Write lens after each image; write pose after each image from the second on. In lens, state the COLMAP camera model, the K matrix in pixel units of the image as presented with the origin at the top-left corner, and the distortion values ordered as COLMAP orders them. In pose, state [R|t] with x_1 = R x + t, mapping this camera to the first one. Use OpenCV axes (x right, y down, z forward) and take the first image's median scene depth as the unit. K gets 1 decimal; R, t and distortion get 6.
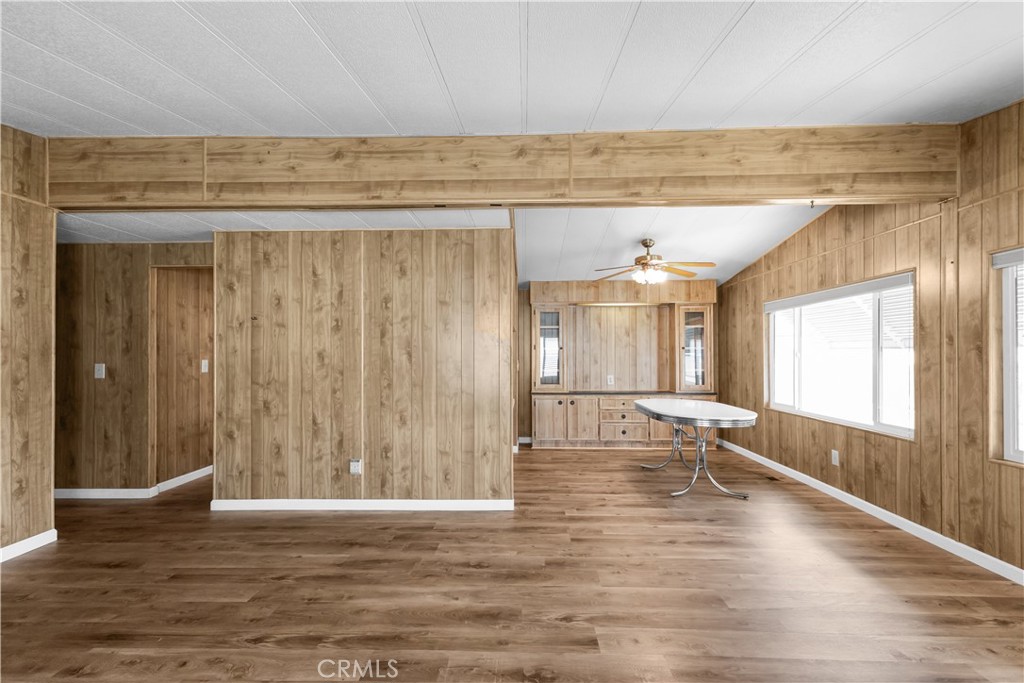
lens RADIAL K [[448.6, 0, 512.1], [0, 448.6, 351.4], [0, 0, 1]] dist [0.008967, -0.000238]
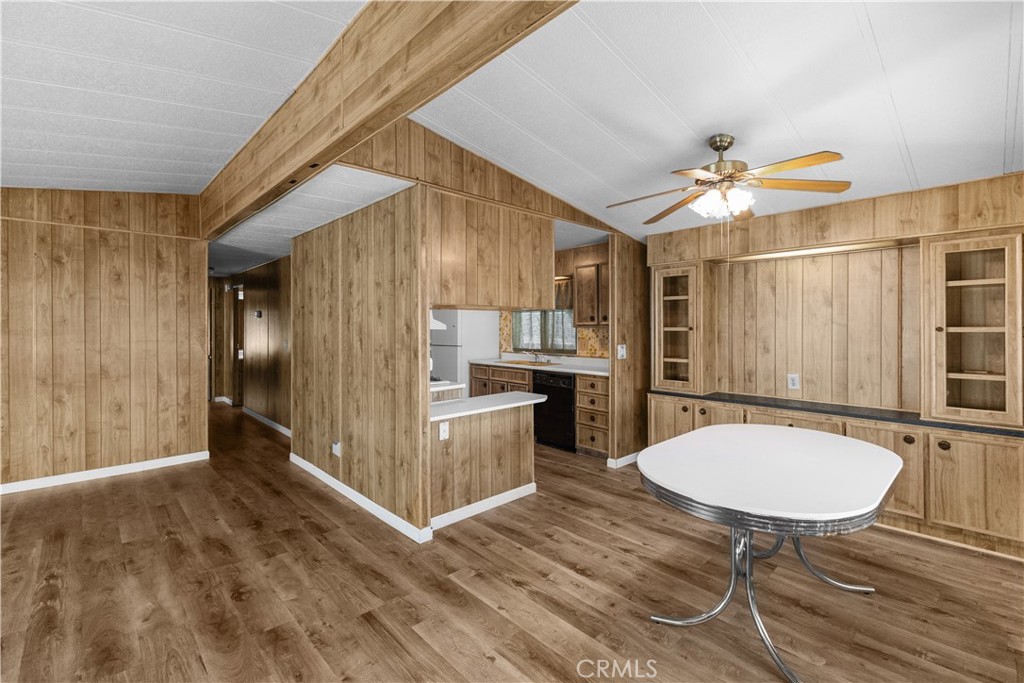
lens RADIAL K [[448.0, 0, 509.9], [0, 448.0, 327.7], [0, 0, 1]] dist [0.016862, -0.005713]
pose [[0.708124, 0.005108, -0.706070, 0.661327], [0.005410, 0.999905, 0.012660, -0.031271], [0.706068, -0.012785, 0.708029, 0.555990]]
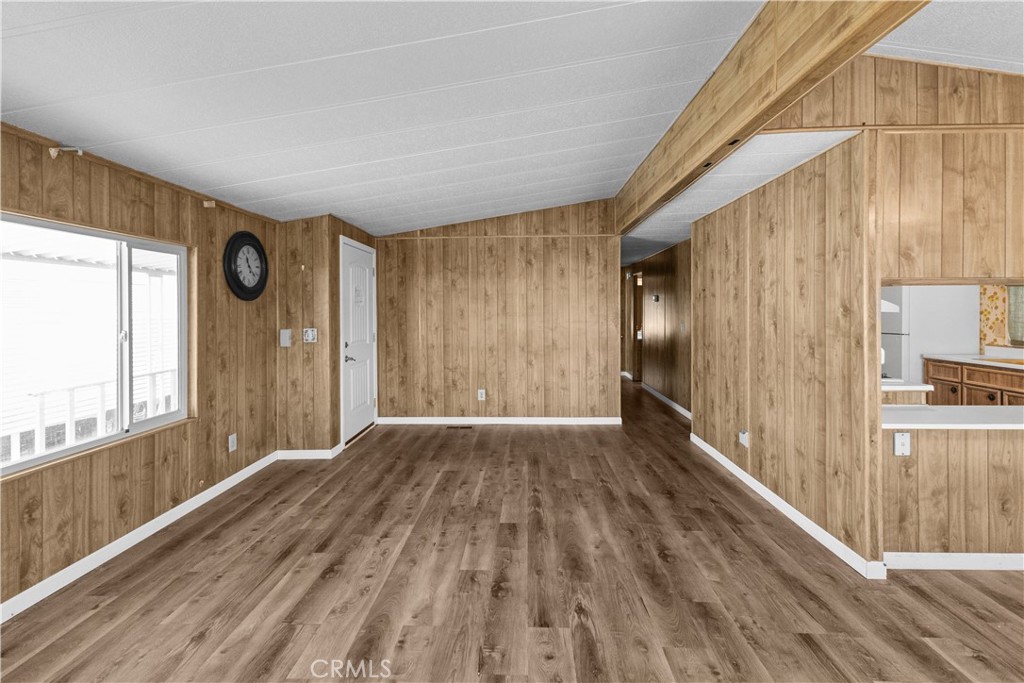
lens RADIAL K [[451.9, 0, 510.7], [0, 451.9, 312.0], [0, 0, 1]] dist [0.004222, -0.000090]
pose [[-0.006964, 0.005593, -0.999960, 0.635281], [0.013009, 0.999900, 0.005502, -0.028885], [0.999891, -0.012970, -0.007036, 0.506694]]
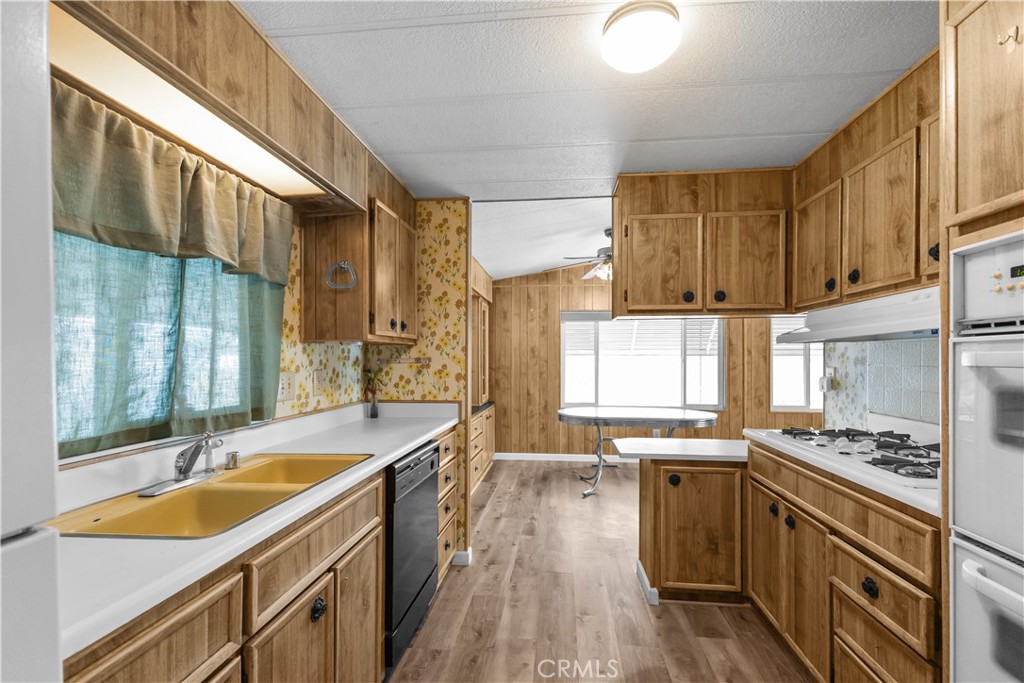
lens RADIAL K [[449.2, 0, 513.8], [0, 449.2, 356.9], [0, 0, 1]] dist [0.012743, -0.000123]
pose [[0.080505, 0.005932, 0.996737, -0.759642], [-0.008398, 0.999951, -0.005273, 0.009181], [-0.996719, -0.007946, 0.080551, 1.457438]]
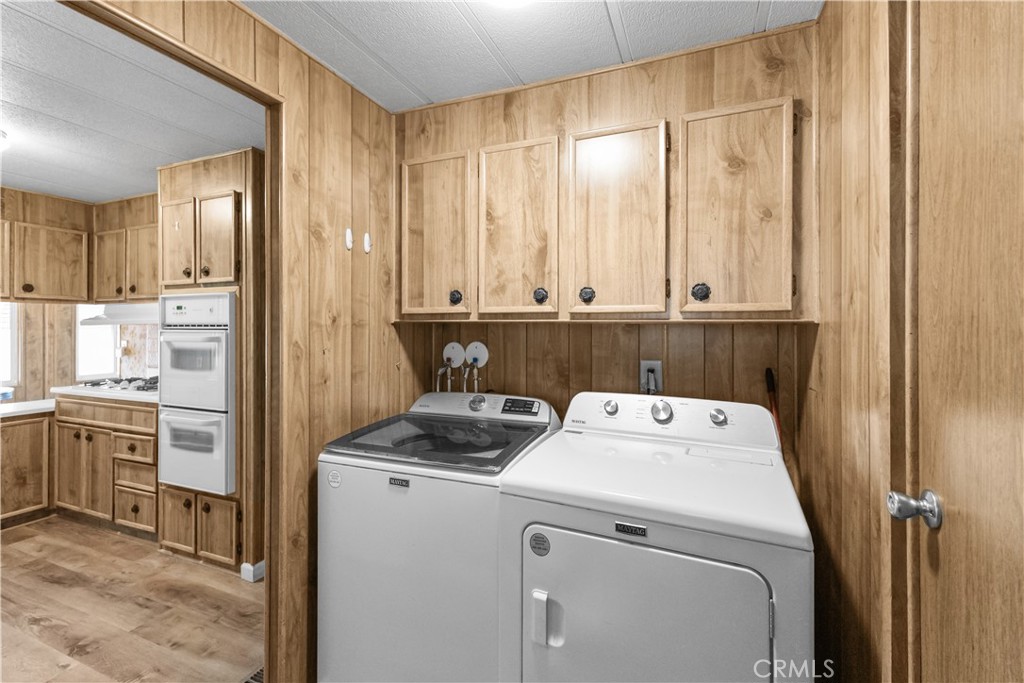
lens RADIAL K [[448.0, 0, 509.9], [0, 448.0, 327.7], [0, 0, 1]] dist [0.016862, -0.005713]
pose [[-0.931890, 0.002021, 0.362736, -1.235108], [-0.000638, 0.999974, -0.007213, -0.004732], [-0.362741, -0.006953, -0.931864, 1.676371]]
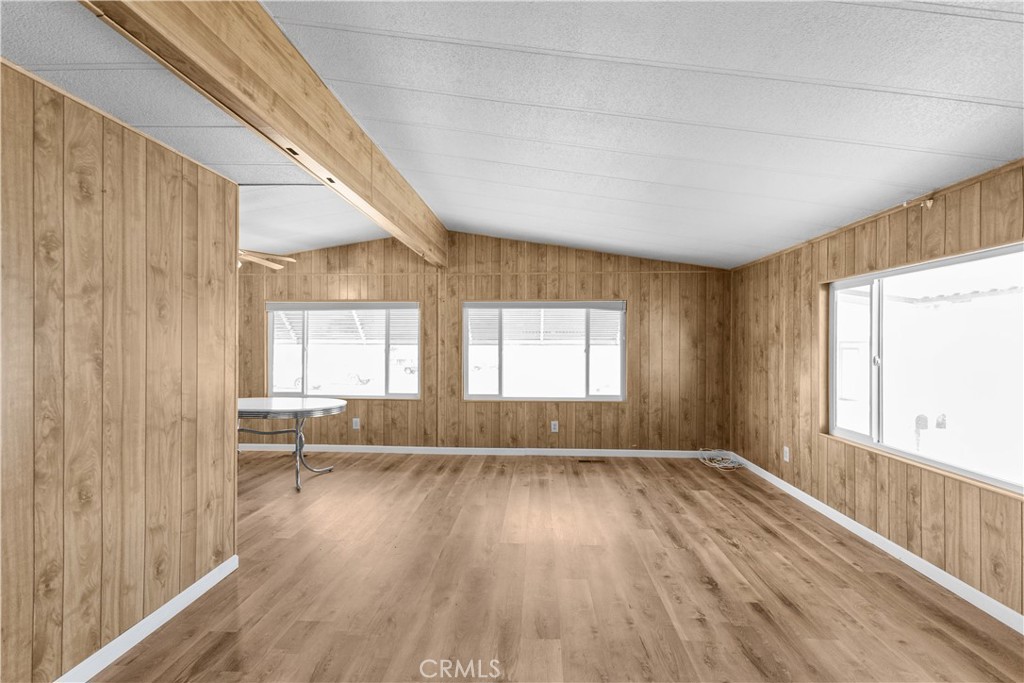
lens RADIAL K [[447.6, 0, 516.7], [0, 447.6, 342.3], [0, 0, 1]] dist [0.002244, 0.000178]
pose [[0.021187, 0.003400, 0.999770, -0.721941], [-0.011618, 0.999928, -0.003155, -0.018745], [-0.999708, -0.011548, 0.021225, 0.524412]]
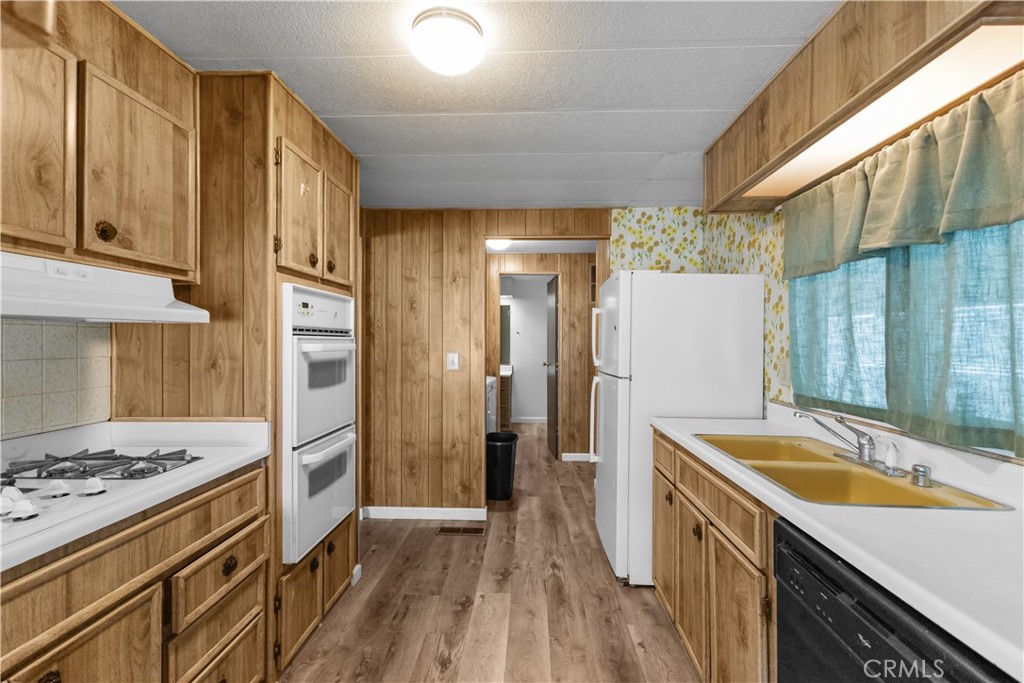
lens RADIAL K [[451.3, 0, 515.8], [0, 451.3, 344.6], [0, 0, 1]] dist [0.012896, -0.000534]
pose [[-0.005609, 0.008345, -0.999949, 0.016501], [0.006921, 0.999942, 0.008306, 0.001134], [0.999960, -0.006874, -0.005667, 1.445499]]
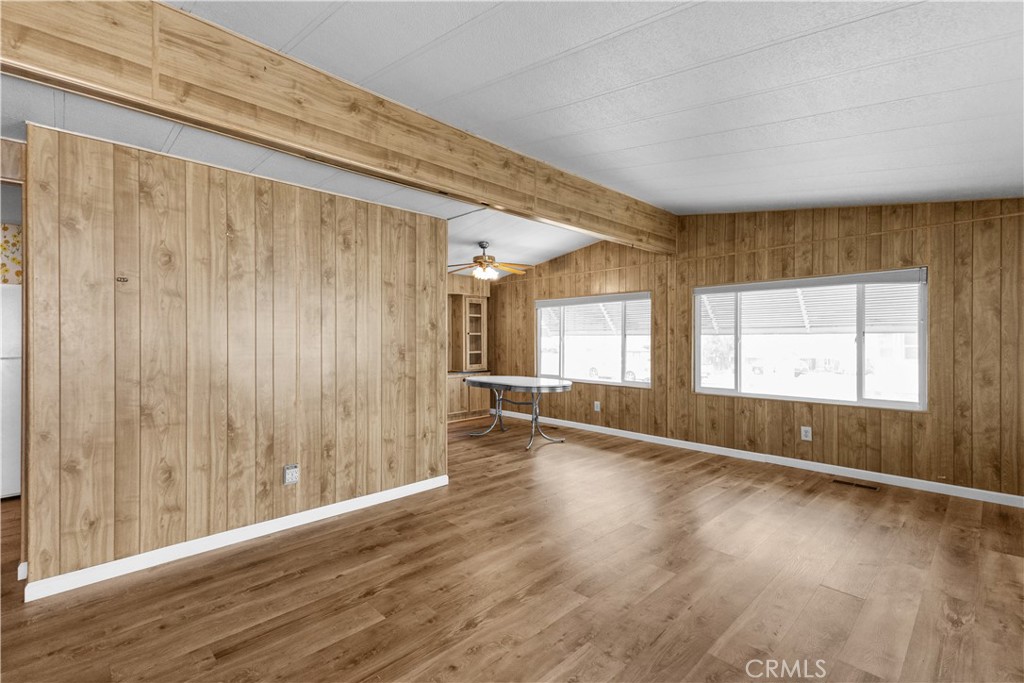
lens RADIAL K [[459.6, 0, 512.9], [0, 459.6, 340.4], [0, 0, 1]] dist [0.021389, -0.000010]
pose [[0.695114, 0.001767, 0.718897, -0.673970], [-0.008237, 0.999951, 0.005507, 0.004810], [-0.718852, -0.009750, 0.695095, 0.127800]]
